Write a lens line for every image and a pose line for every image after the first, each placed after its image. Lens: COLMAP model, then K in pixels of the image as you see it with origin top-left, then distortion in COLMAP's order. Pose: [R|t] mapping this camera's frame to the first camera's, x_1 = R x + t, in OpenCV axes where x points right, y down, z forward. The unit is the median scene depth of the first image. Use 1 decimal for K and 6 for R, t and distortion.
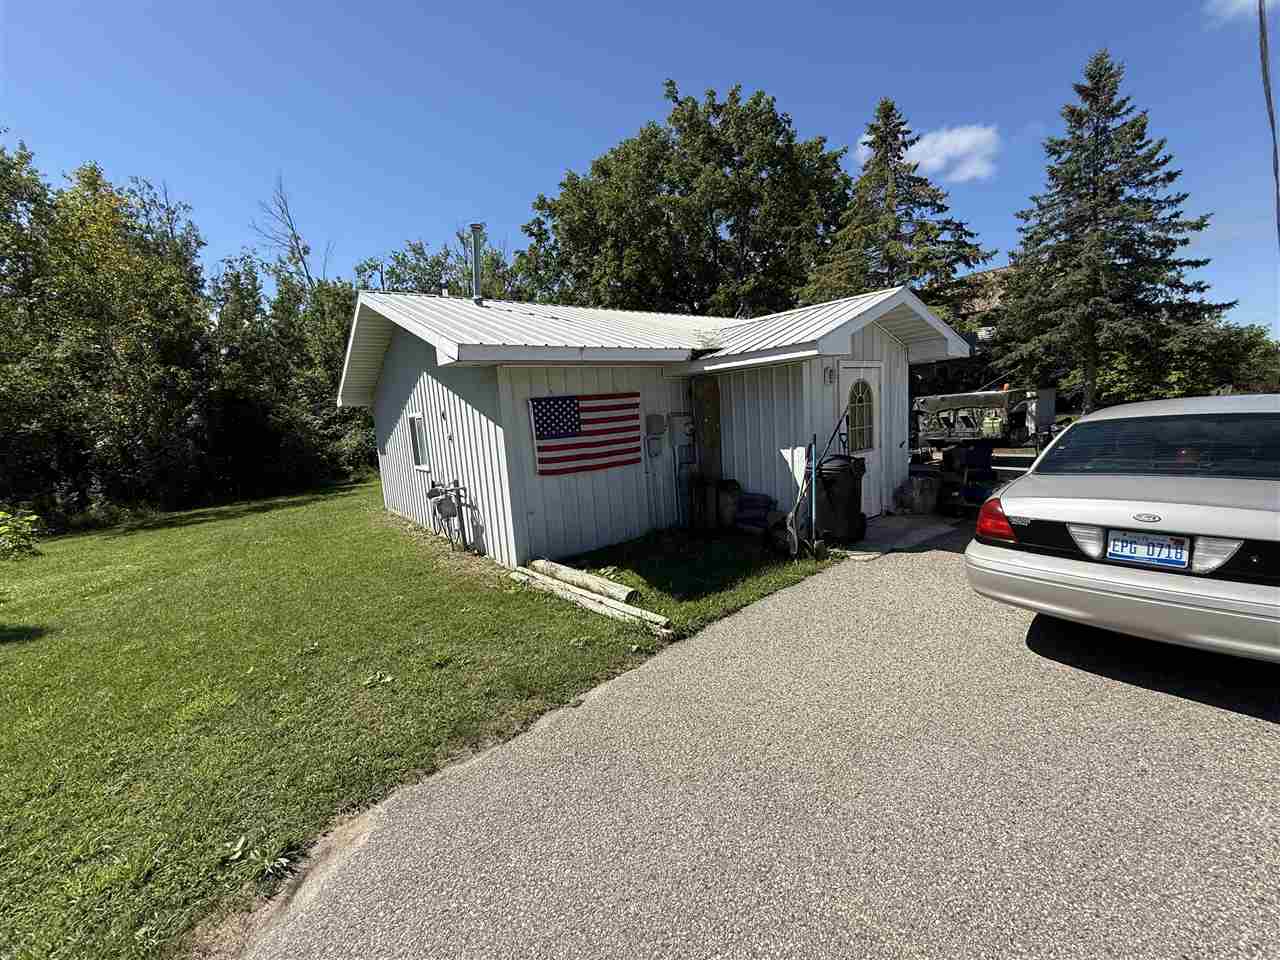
lens RADIAL K [[519.2, 0, 635.1], [0, 519.2, 479.9], [0, 0, 1]] dist [0.003888, 0.000249]
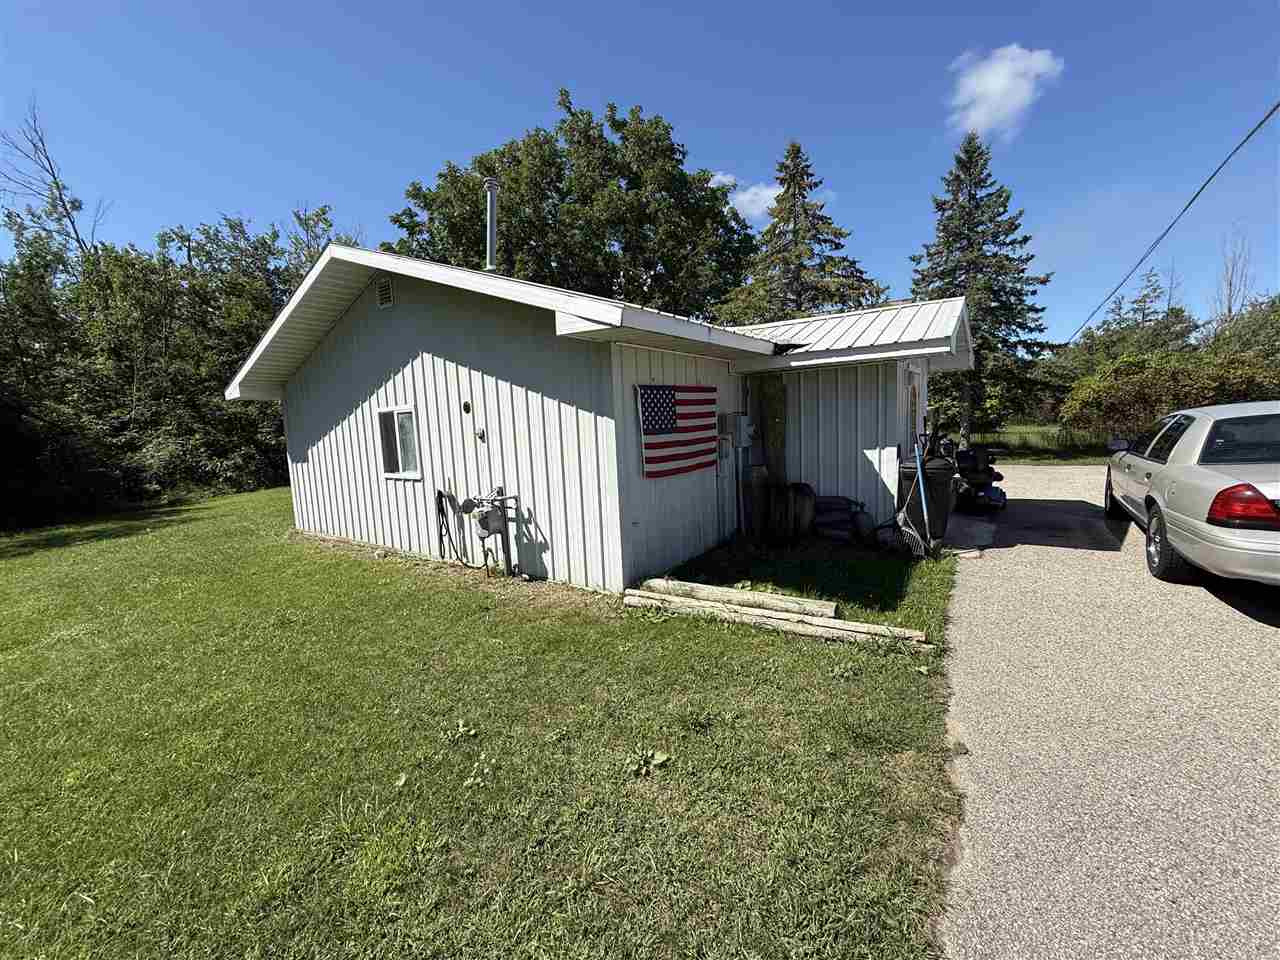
lens RADIAL K [[519.2, 0, 645.0], [0, 519.2, 477.6], [0, 0, 1]] dist [0.003888, 0.000249]
pose [[0.954572, -0.009543, 0.297827, -0.215926], [0.020143, 0.999267, -0.032541, 0.009157], [-0.297299, 0.037062, 0.954065, 0.100196]]
